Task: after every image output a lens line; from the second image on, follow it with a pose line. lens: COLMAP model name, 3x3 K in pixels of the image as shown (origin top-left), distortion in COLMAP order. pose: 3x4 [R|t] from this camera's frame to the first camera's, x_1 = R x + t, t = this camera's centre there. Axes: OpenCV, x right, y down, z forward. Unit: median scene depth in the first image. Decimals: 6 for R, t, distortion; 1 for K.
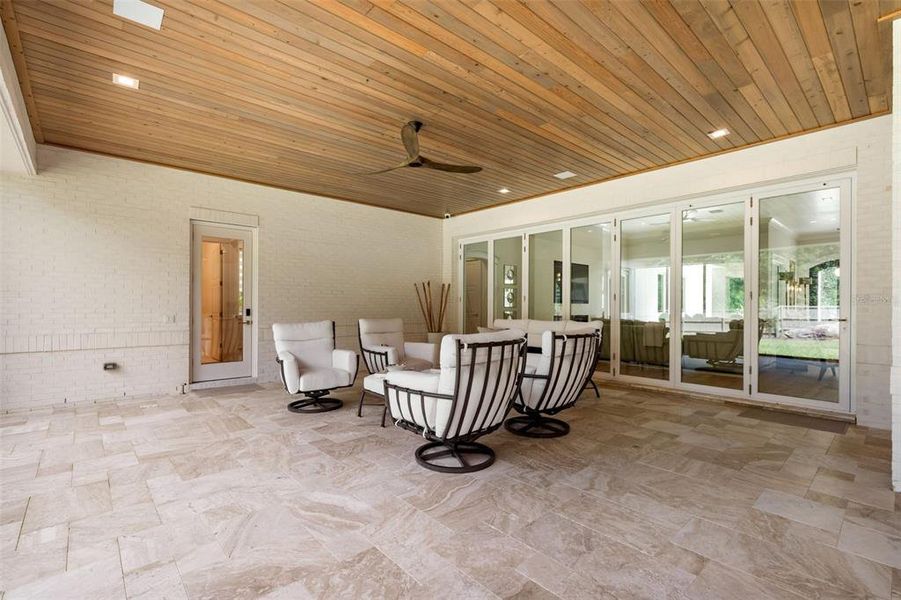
lens RADIAL K [[425.6, 0, 448.4], [0, 425.6, 298.9], [0, 0, 1]] dist [0.001344, -0.000073]
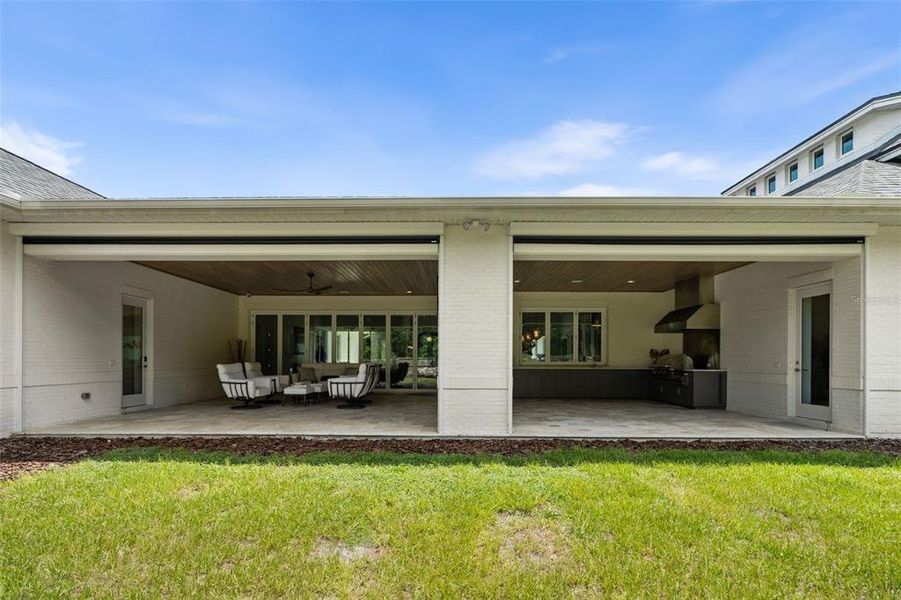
lens RADIAL K [[417.9, 0, 450.0], [0, 417.9, 356.3], [0, 0, 1]] dist [-0.000886, -0.000221]
pose [[0.669083, 0.001363, 0.743187, -0.837621], [-0.013202, 0.999862, 0.010052, -0.004998], [-0.743070, -0.016537, 0.669009, -0.708386]]
